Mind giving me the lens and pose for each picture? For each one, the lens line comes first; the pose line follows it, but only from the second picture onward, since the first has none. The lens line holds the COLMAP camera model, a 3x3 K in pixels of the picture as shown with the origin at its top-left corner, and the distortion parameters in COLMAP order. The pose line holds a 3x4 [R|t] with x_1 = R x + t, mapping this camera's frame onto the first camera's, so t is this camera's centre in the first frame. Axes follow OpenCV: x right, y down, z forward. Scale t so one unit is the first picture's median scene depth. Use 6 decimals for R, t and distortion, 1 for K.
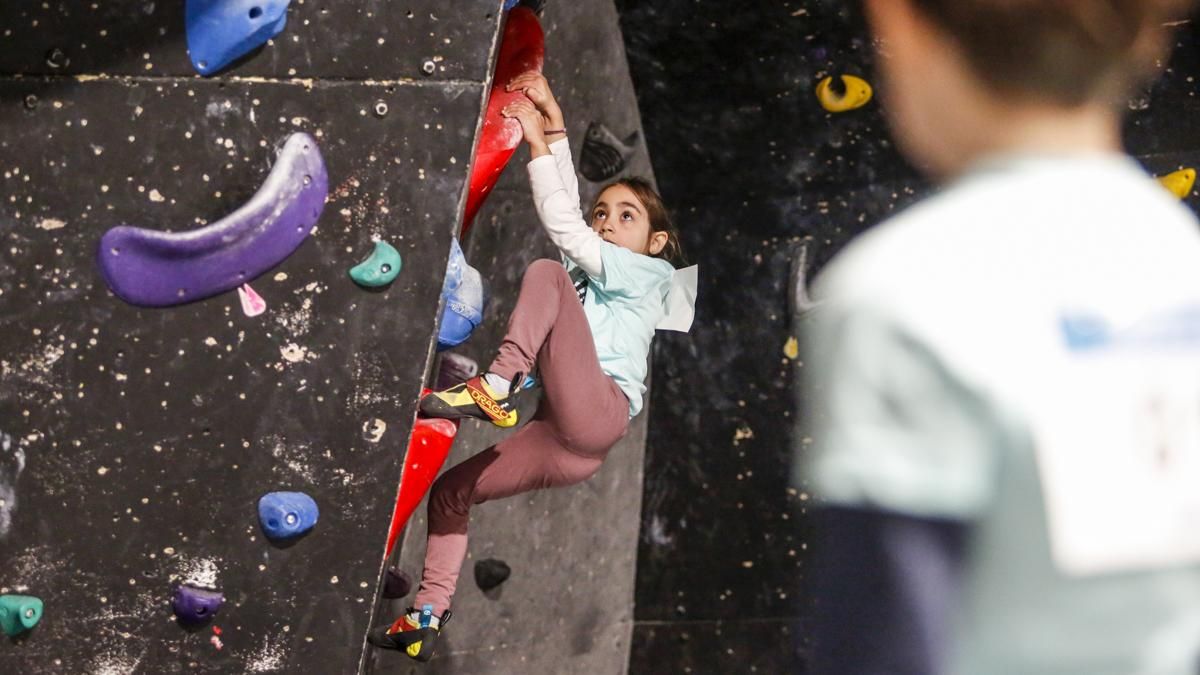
lens RADIAL K [[3918.9, 0, 596.1], [0, 3918.9, 335.2], [0, 0, 1]] dist [-0.039754, 0.000000]
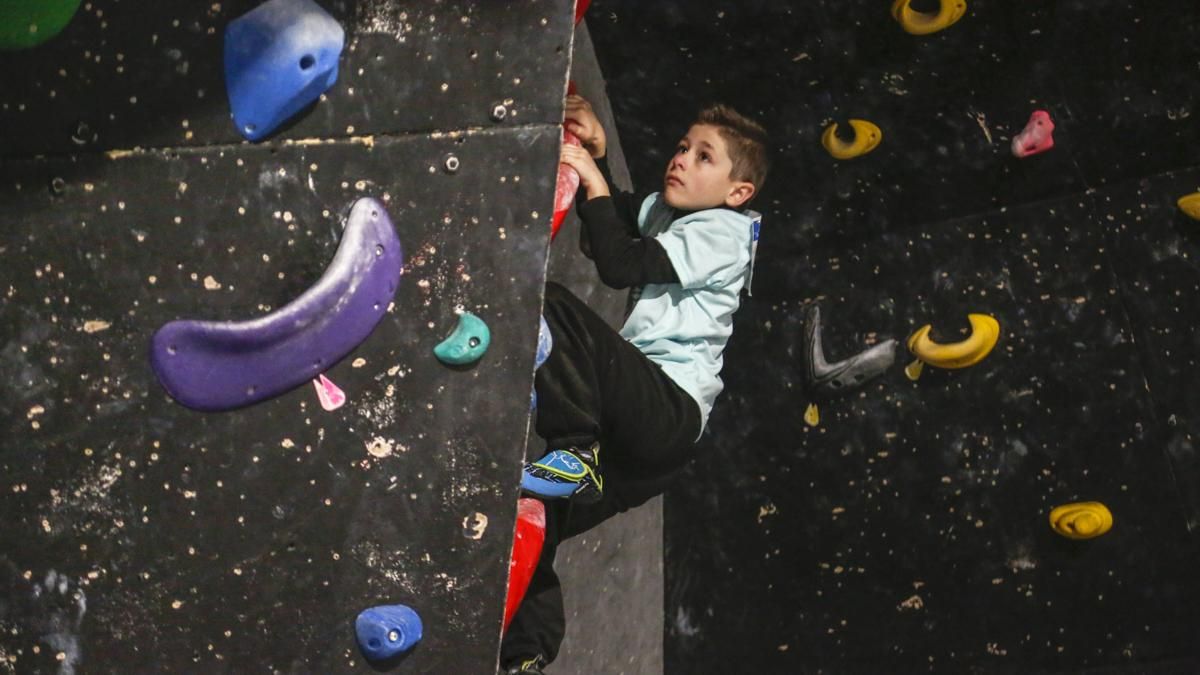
lens RADIAL K [[3759.6, 0, 609.8], [0, 3759.6, 336.4], [0, 0, 1]] dist [0.918510, 0.000000]
pose [[0.994196, -0.100700, 0.037875, -0.055361], [0.101796, 0.994405, -0.028210, 0.008942], [-0.034822, 0.031902, 0.998884, 0.144372]]
